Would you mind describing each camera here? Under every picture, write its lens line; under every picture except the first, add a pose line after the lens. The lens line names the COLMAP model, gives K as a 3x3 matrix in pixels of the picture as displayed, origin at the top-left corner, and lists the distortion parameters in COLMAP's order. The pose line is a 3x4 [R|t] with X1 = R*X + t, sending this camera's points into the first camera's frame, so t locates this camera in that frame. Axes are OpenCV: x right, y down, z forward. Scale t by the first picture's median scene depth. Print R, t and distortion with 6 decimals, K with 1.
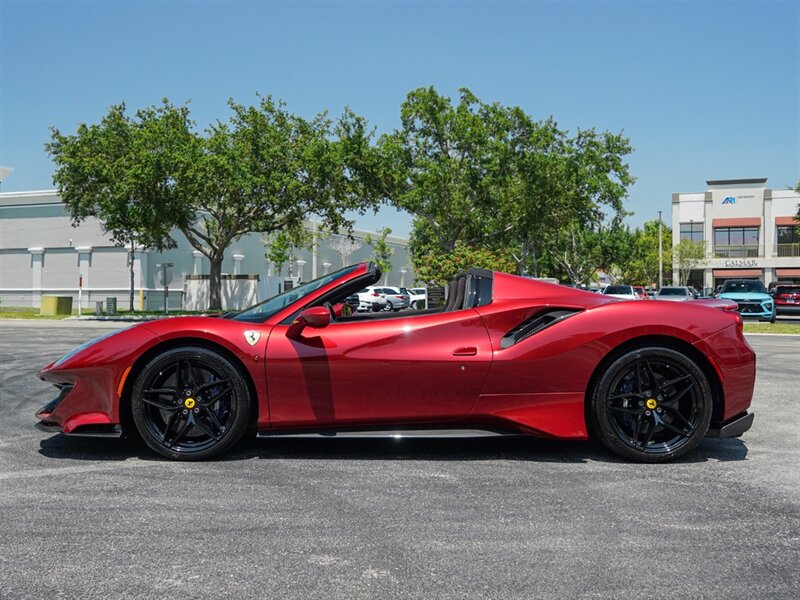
lens RADIAL K [[953.0, 0, 444.1], [0, 953.0, 298.6], [0, 0, 1]] dist [0.002290, 0.020342]
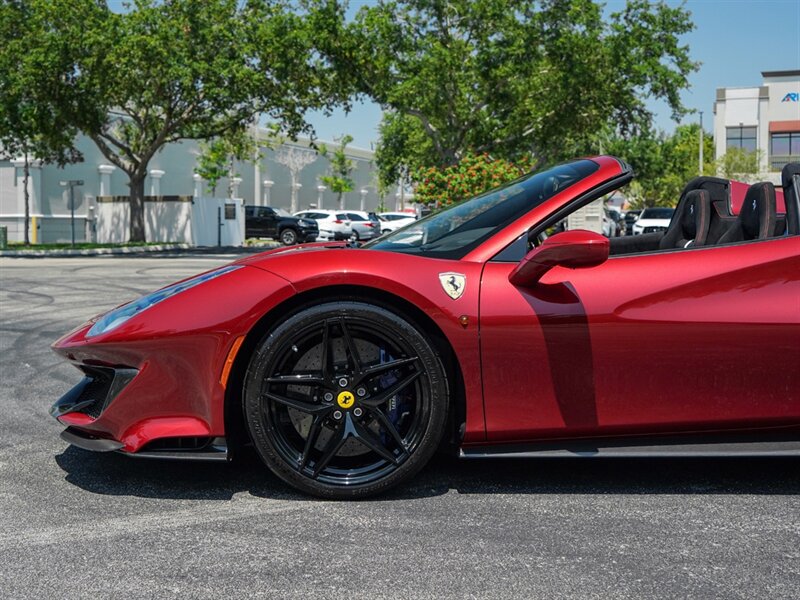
lens RADIAL K [[1142.7, 0, 370.6], [0, 1142.7, 288.1], [0, 0, 1]] dist [-0.004213, 0.001168]
pose [[0.999829, -0.006389, 0.017374, -0.071656], [0.005473, 0.998617, 0.052293, 0.001821], [-0.017684, -0.052189, 0.998481, 0.086010]]
